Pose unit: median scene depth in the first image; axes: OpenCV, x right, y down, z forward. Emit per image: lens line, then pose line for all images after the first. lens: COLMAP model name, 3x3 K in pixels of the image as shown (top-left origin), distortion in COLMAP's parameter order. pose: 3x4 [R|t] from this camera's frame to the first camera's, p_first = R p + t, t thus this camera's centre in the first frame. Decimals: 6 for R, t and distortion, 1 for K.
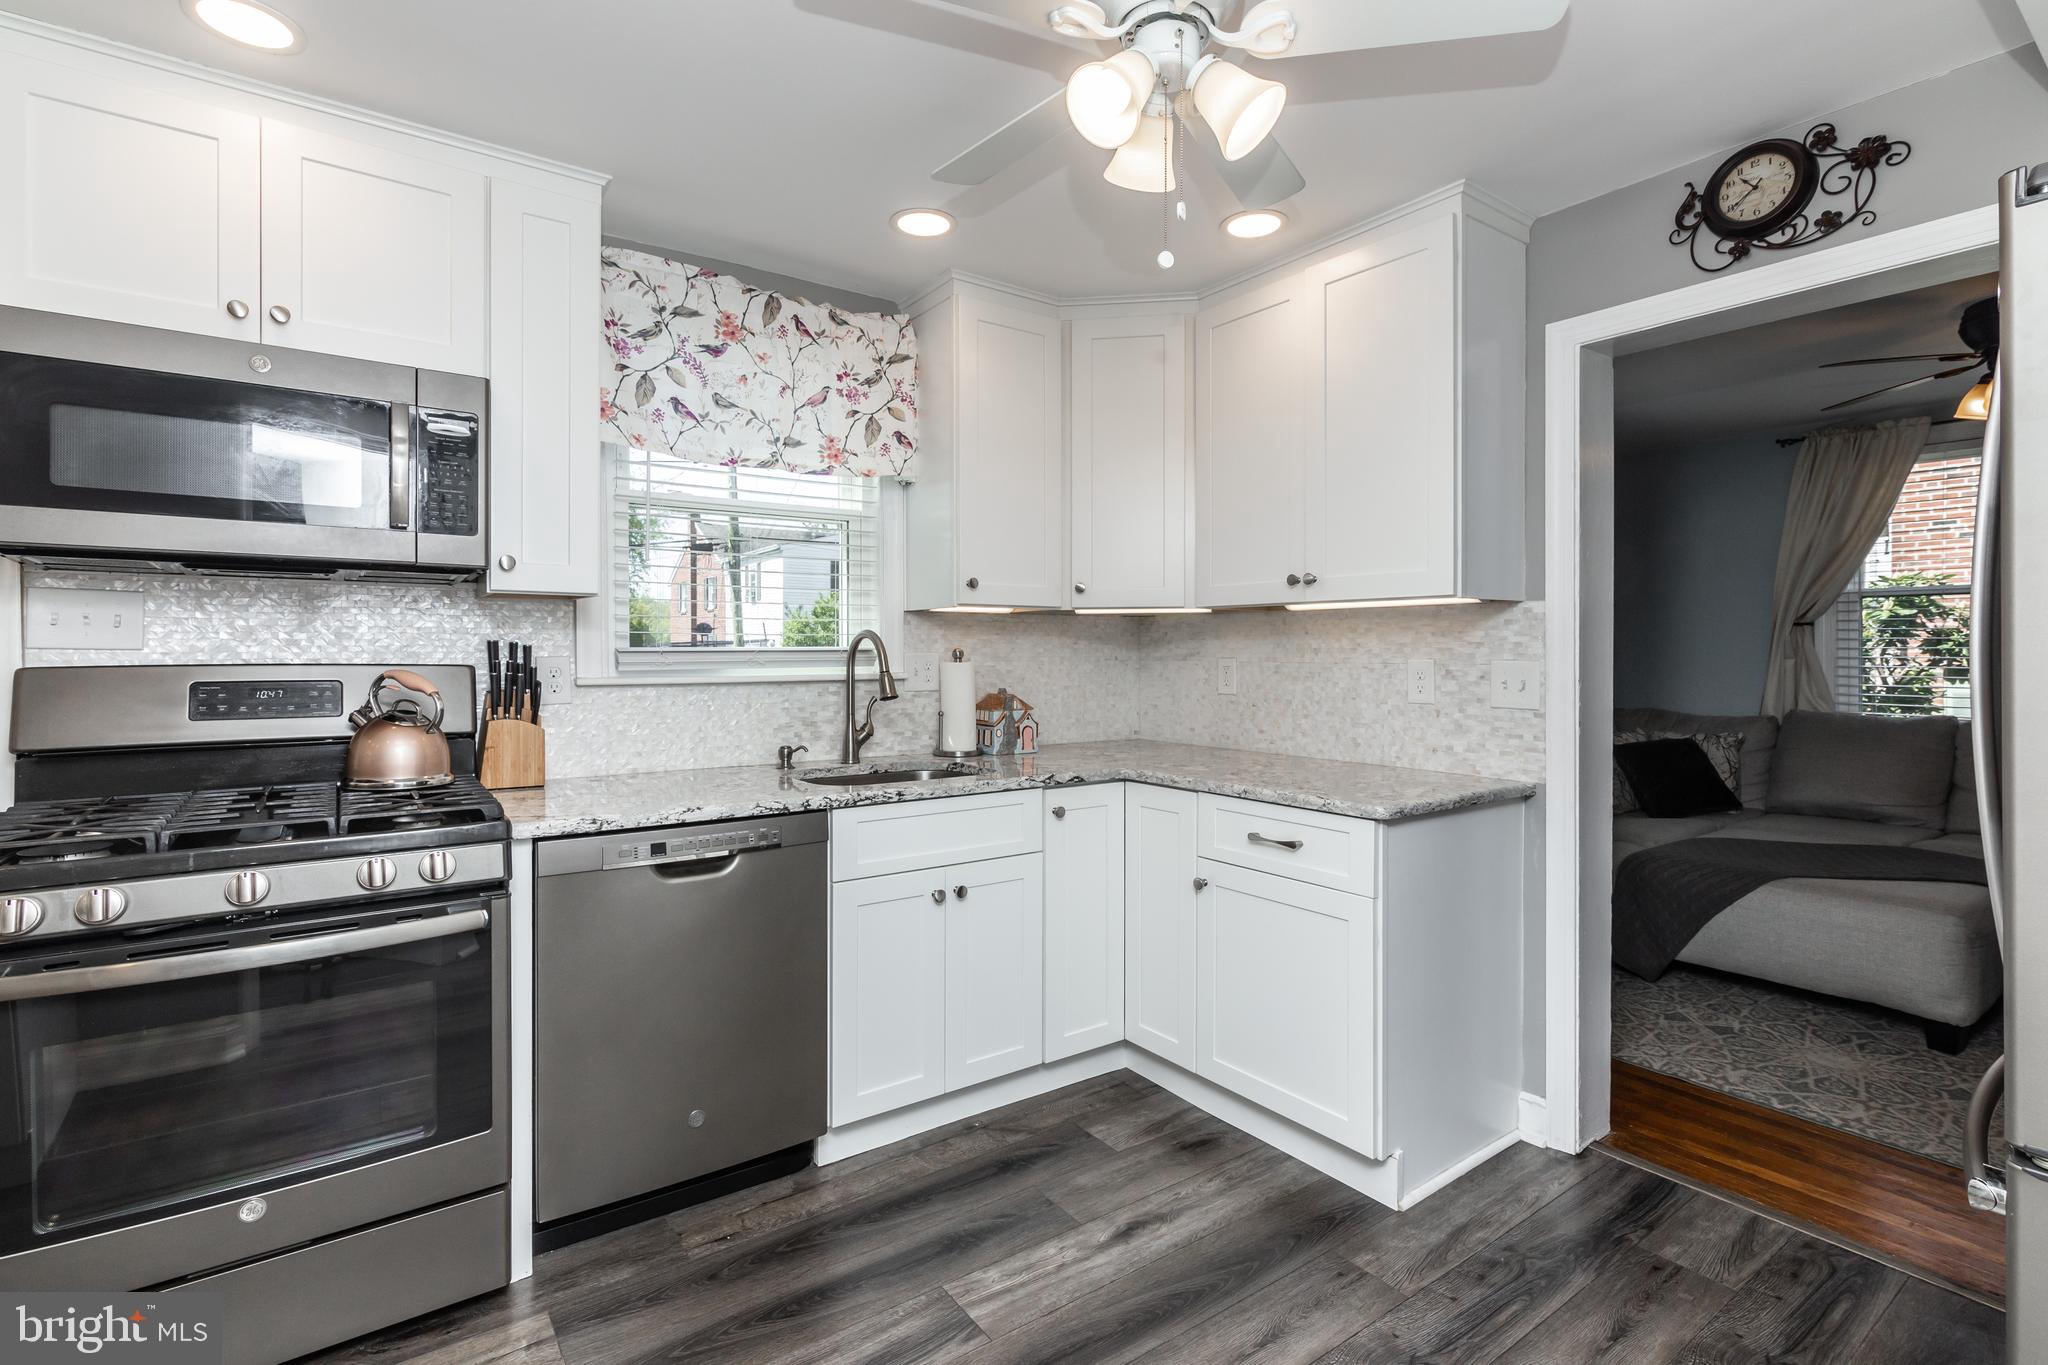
lens RADIAL K [[926.6, 0, 1022.9], [0, 926.6, 660.9], [0, 0, 1]] dist [-0.000747, -0.000320]
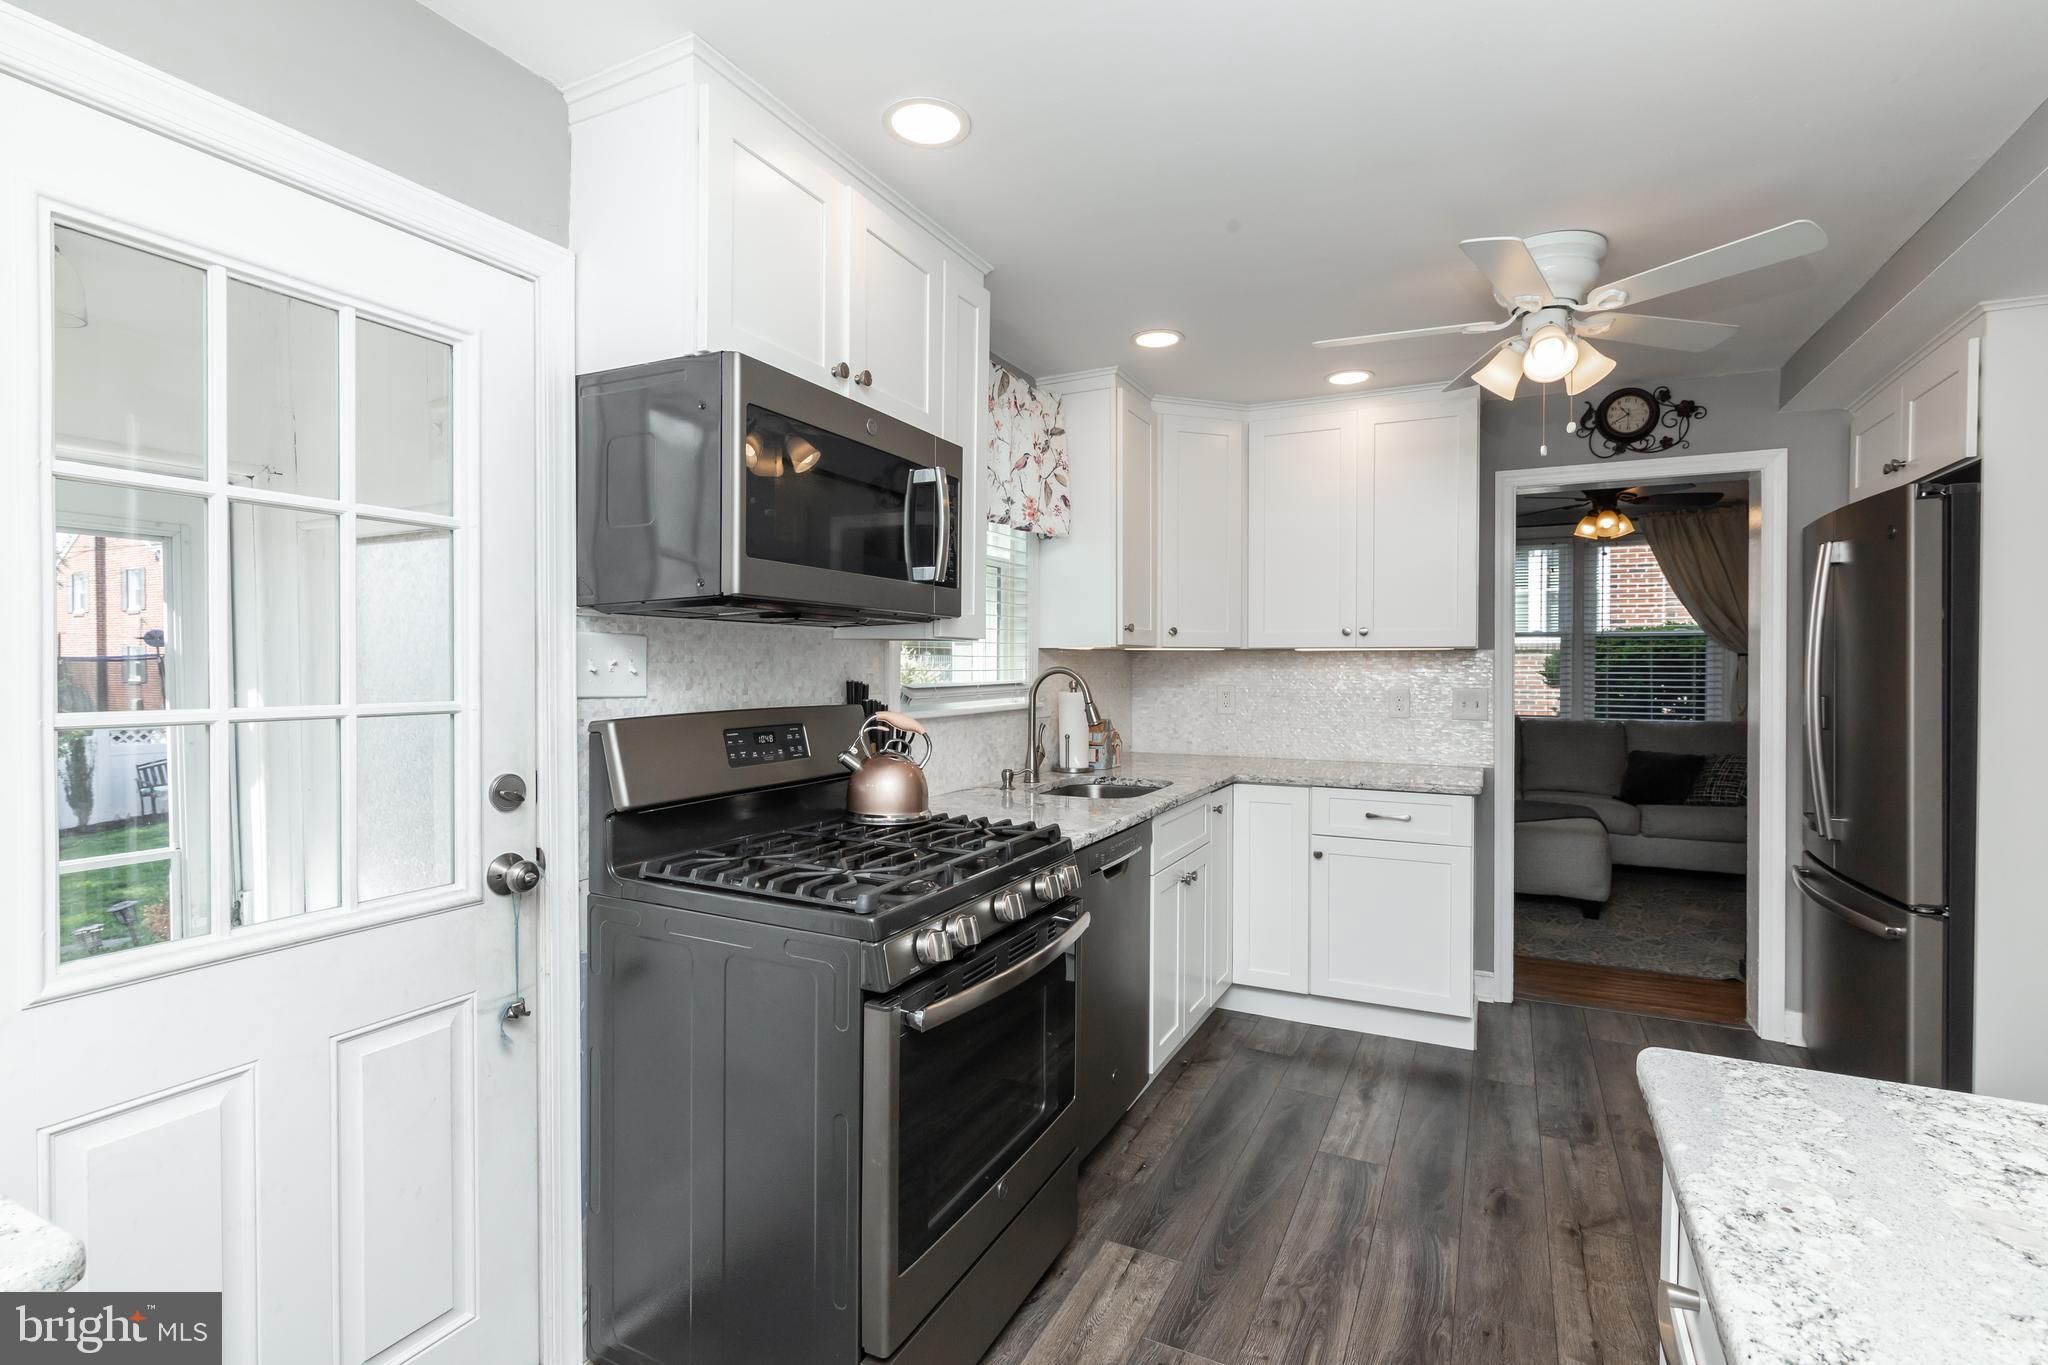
lens RADIAL K [[924.1, 0, 1024.0], [0, 924.1, 682.5], [0, 0, 1]] dist [0.000069, 0.000351]
pose [[0.888943, -0.007379, 0.457958, -0.992132], [0.004600, 0.999964, 0.007183, -0.029421], [-0.457995, -0.004279, 0.888945, -0.016028]]
